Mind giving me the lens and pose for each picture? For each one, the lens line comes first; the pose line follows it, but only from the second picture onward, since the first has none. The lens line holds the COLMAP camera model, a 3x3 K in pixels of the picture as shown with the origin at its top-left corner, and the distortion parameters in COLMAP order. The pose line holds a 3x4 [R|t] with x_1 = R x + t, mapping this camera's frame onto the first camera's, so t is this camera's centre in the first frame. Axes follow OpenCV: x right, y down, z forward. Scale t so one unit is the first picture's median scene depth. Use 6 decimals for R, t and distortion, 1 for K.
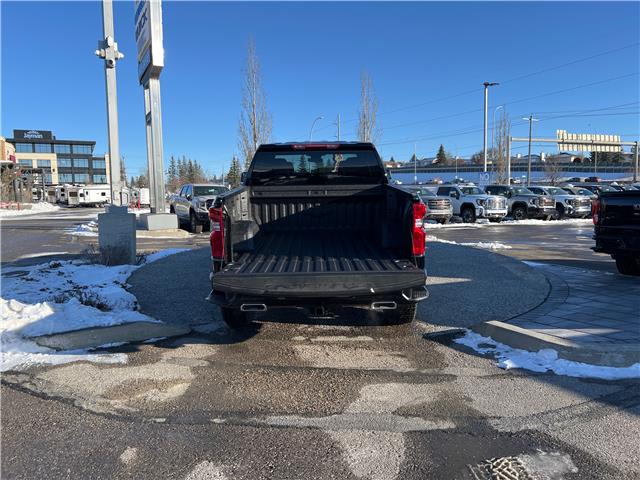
lens RADIAL K [[480.8, 0, 318.0], [0, 480.8, 239.5], [0, 0, 1]] dist [0.046286, -0.043563]
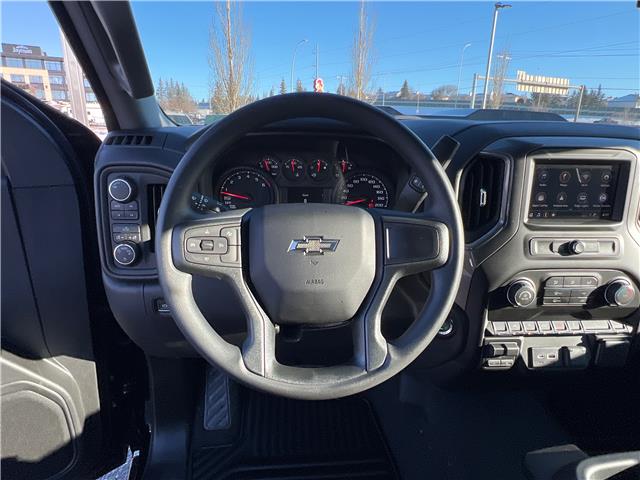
lens RADIAL K [[391.8, 0, 318.4], [0, 391.8, 239.9], [0, 0, 1]] dist [0.001097, 0.001187]
pose [[0.997204, 0.022777, 0.071178, -0.115445], [-0.036682, 0.978976, 0.200649, -0.211701], [-0.065111, -0.202699, 0.977074, 1.410249]]
